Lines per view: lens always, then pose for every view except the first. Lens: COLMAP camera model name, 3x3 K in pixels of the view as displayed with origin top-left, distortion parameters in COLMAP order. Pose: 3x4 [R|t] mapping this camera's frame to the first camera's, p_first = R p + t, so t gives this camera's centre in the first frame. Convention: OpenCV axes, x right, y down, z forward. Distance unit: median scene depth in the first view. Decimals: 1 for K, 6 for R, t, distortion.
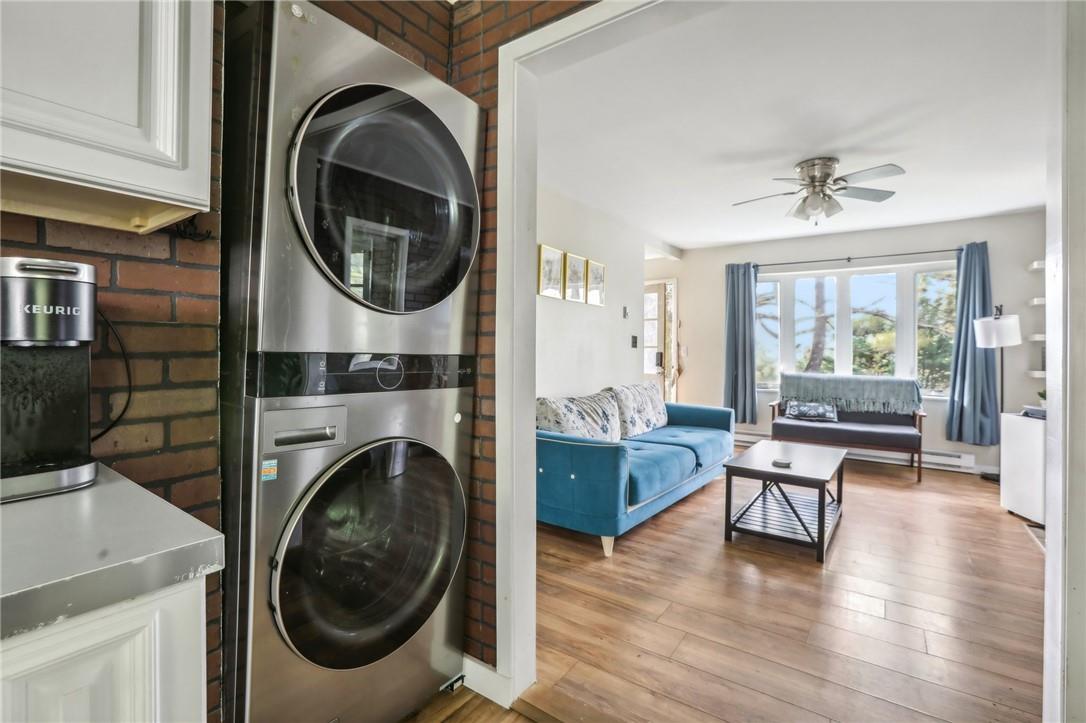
lens RADIAL K [[501.9, 0, 539.3], [0, 501.9, 352.3], [0, 0, 1]] dist [-0.026172, 0.000035]
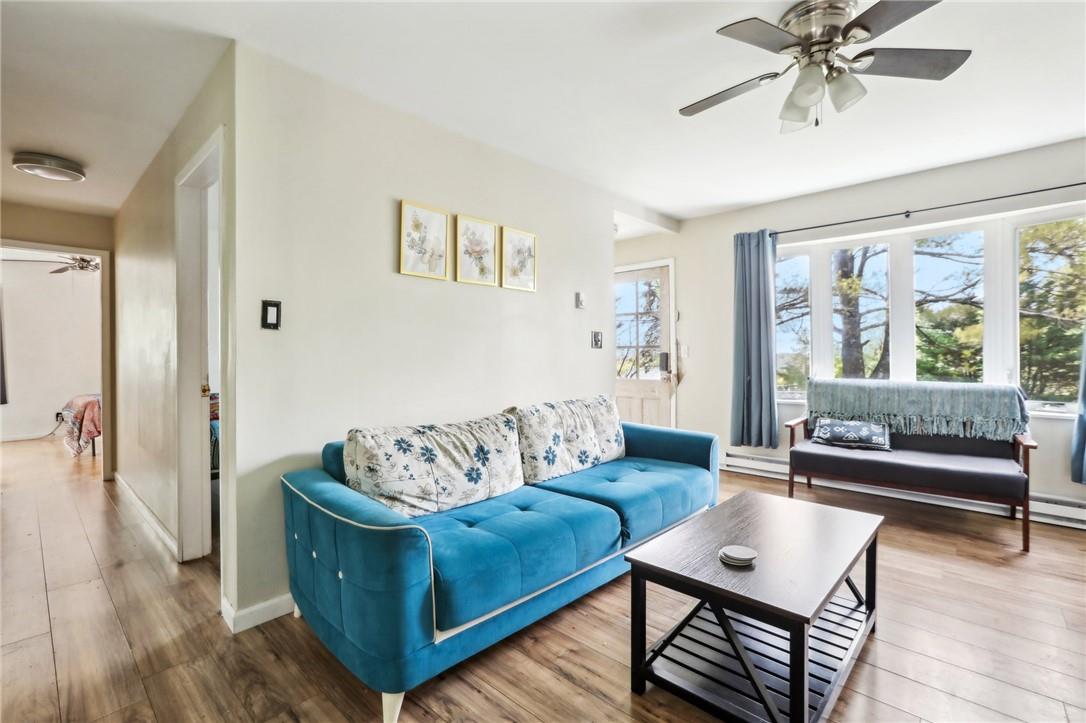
lens RADIAL K [[493.6, 0, 544.7], [0, 493.6, 361.5], [0, 0, 1]] dist [-0.022847, 0.010118]
pose [[0.992512, -0.017028, -0.120953, 0.214741], [0.018554, 0.999762, 0.011502, 0.001523], [0.120728, -0.013660, 0.992592, 0.278859]]
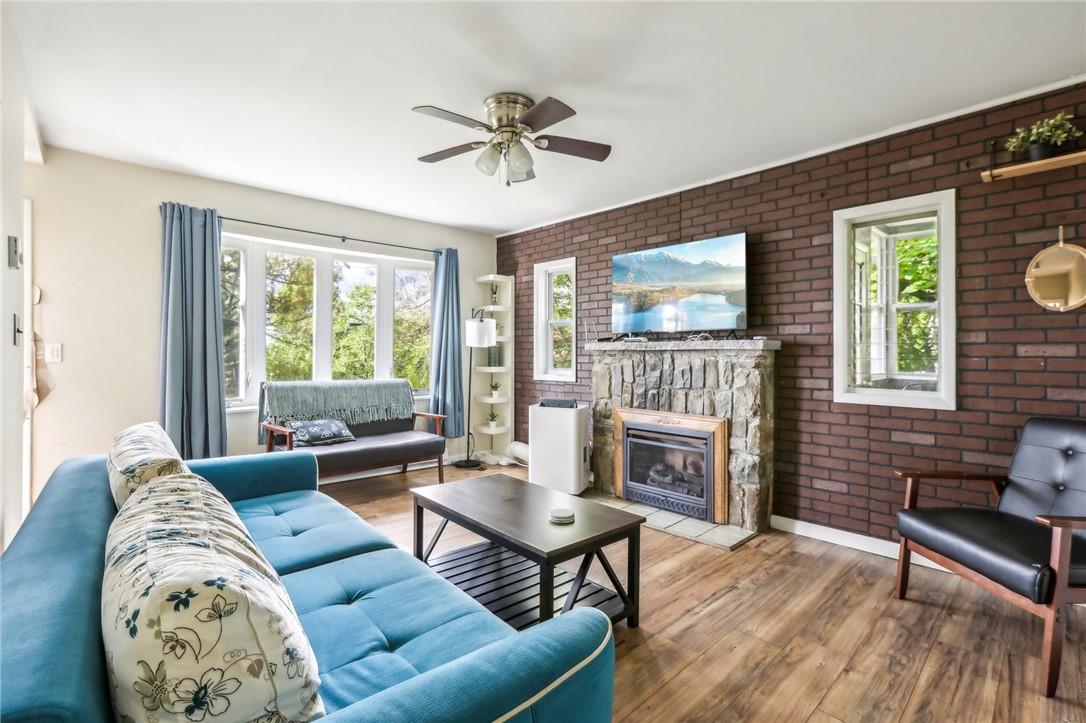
lens RADIAL K [[493.6, 0, 544.7], [0, 493.6, 361.5], [0, 0, 1]] dist [-0.022847, 0.010118]
pose [[0.206903, -0.025433, 0.978031, -0.111025], [-0.000305, 0.999660, 0.026060, -0.006685], [-0.978361, -0.005690, 0.206825, 0.545257]]
